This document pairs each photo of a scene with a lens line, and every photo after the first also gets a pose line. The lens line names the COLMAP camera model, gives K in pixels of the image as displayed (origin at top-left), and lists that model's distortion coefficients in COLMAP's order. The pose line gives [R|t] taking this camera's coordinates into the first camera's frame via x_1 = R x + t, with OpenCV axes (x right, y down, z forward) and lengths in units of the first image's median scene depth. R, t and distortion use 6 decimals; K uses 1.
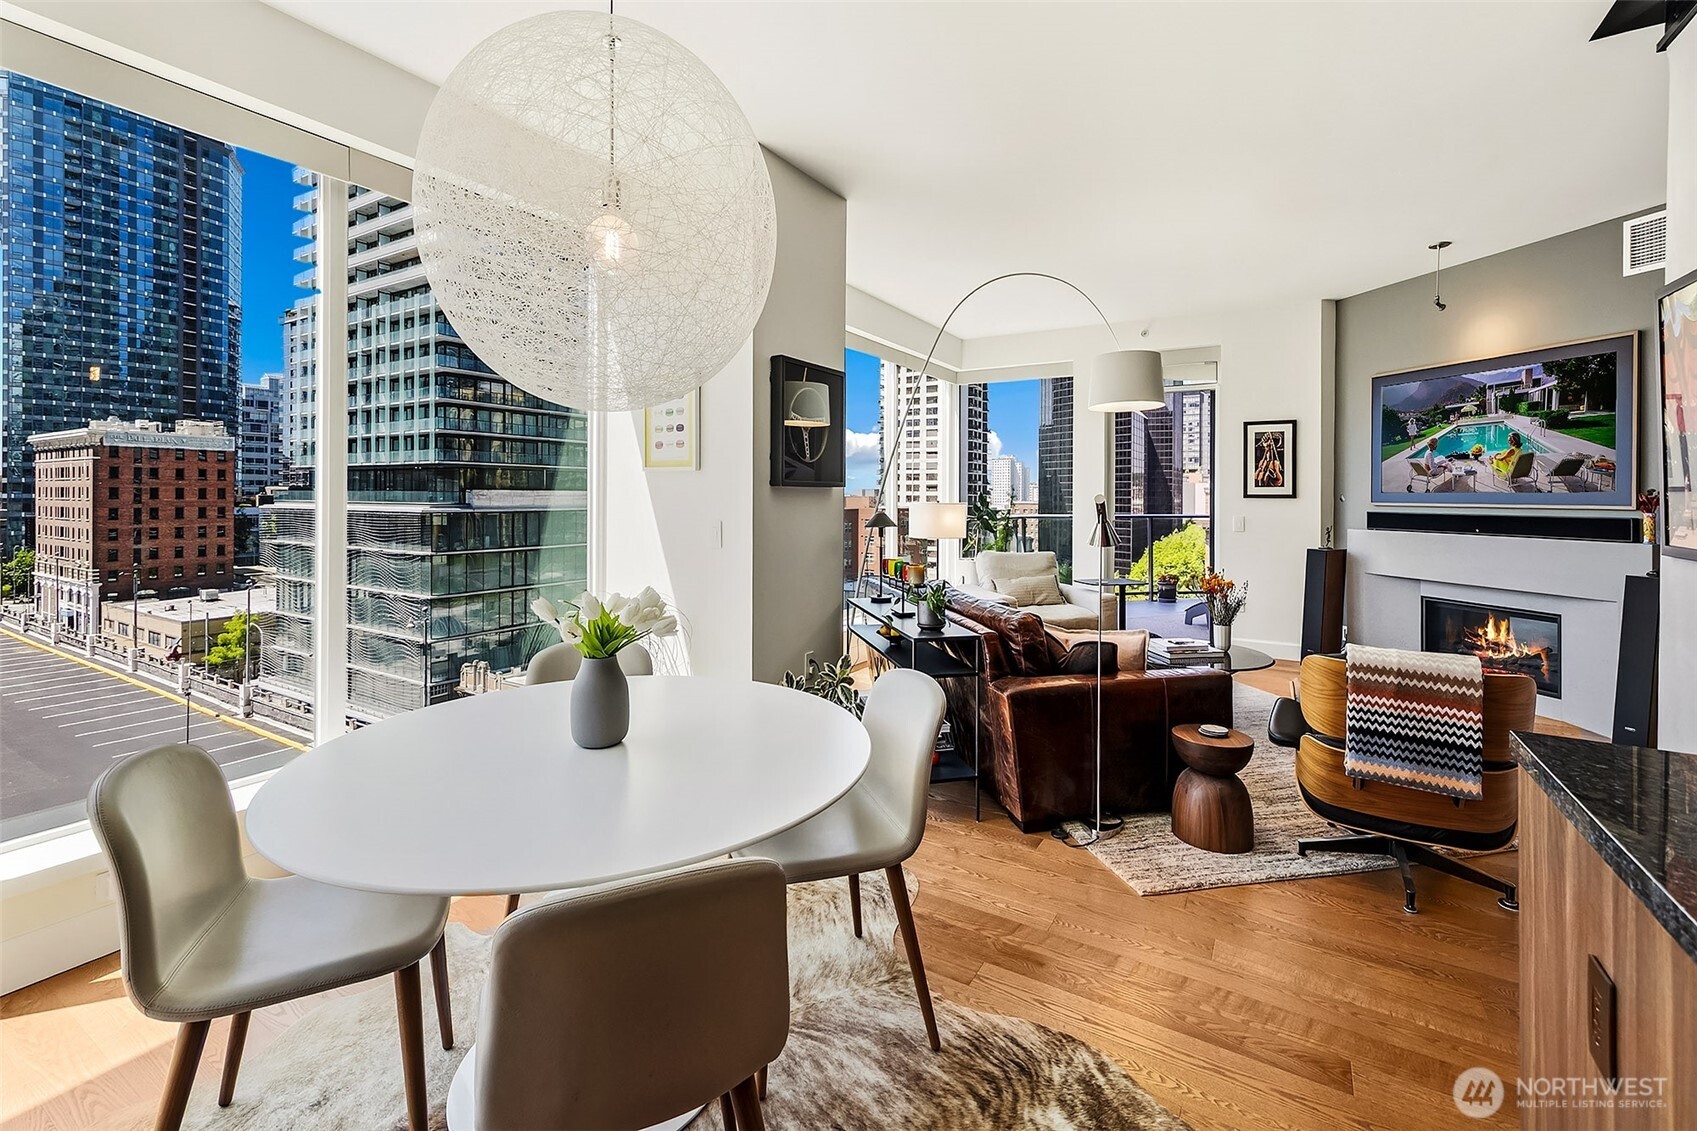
lens RADIAL K [[715.3, 0, 883.6], [0, 715.3, 507.7], [0, 0, 1]] dist [0.004194, -0.002422]
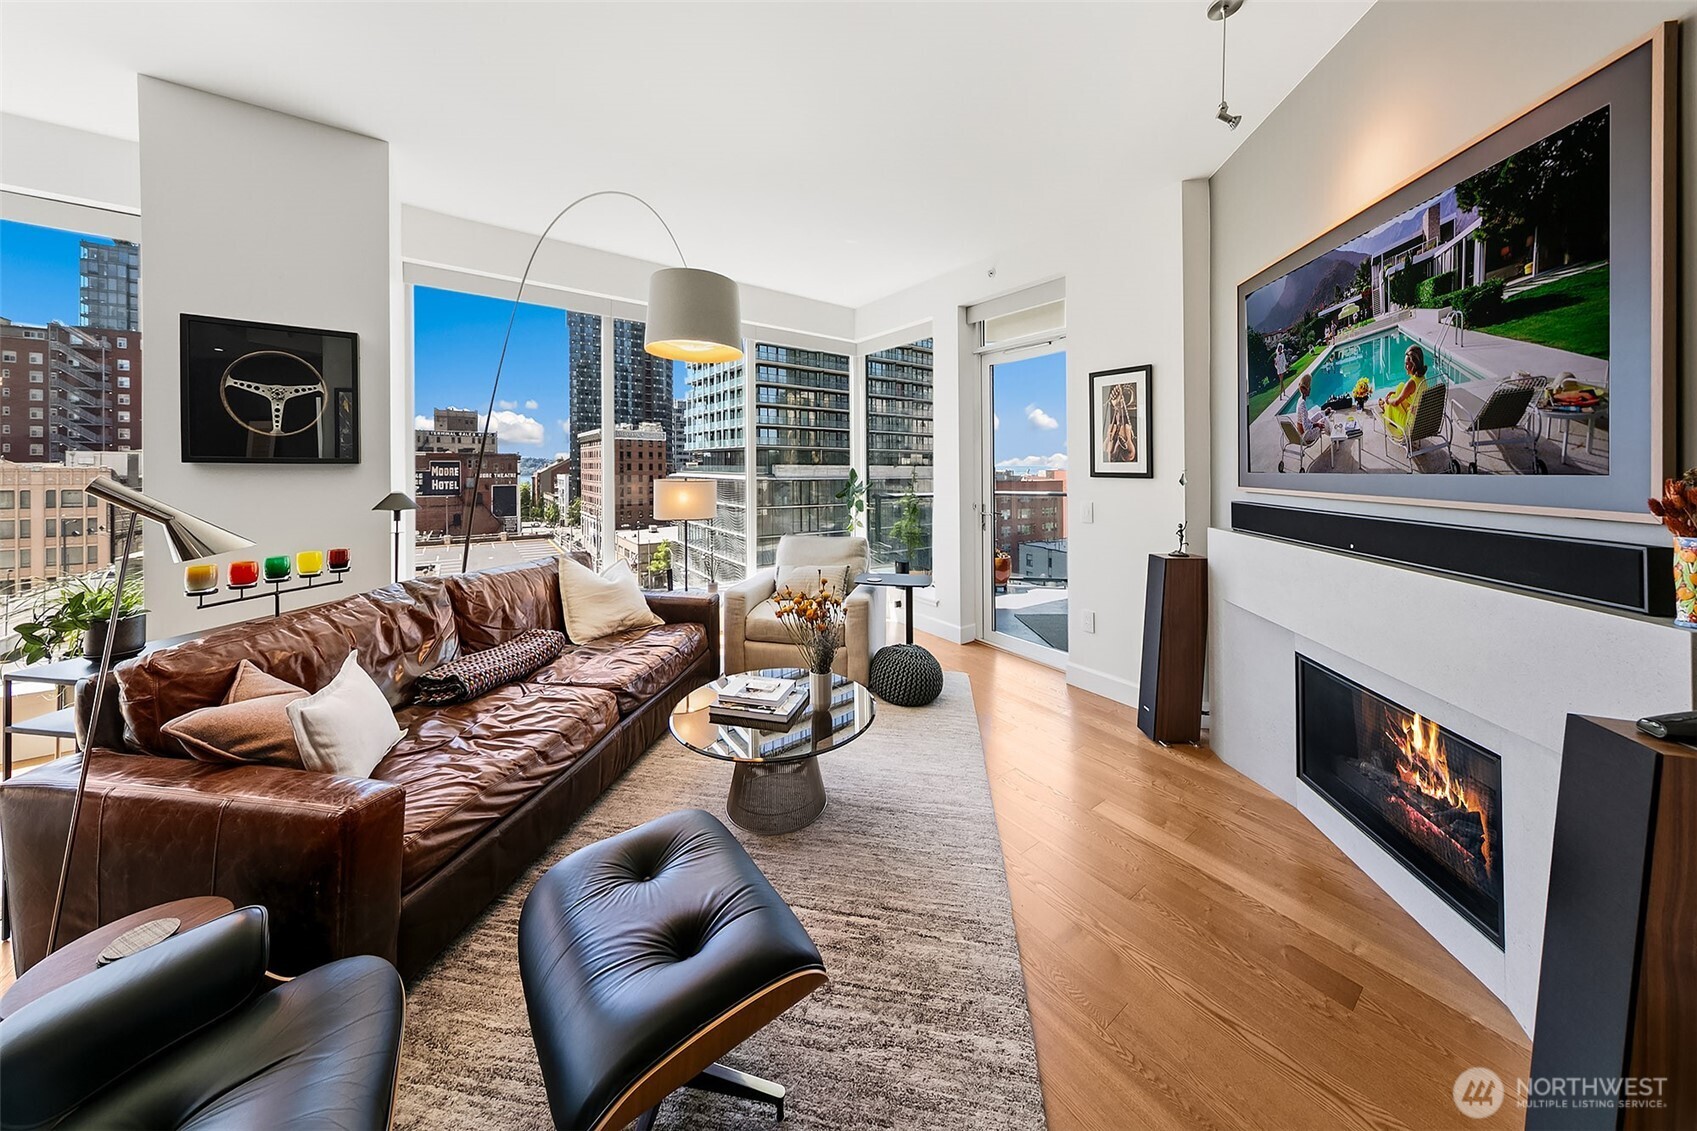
lens RADIAL K [[553.2, 0, 884.2], [0, 553.2, 472.2], [0, 0, 1]] dist [0.001099, -0.000302]
pose [[0.929456, 0.004368, -0.368908, 0.523085], [-0.007959, 0.999935, -0.008213, -0.013009], [0.368848, 0.010570, 0.929430, 0.405130]]
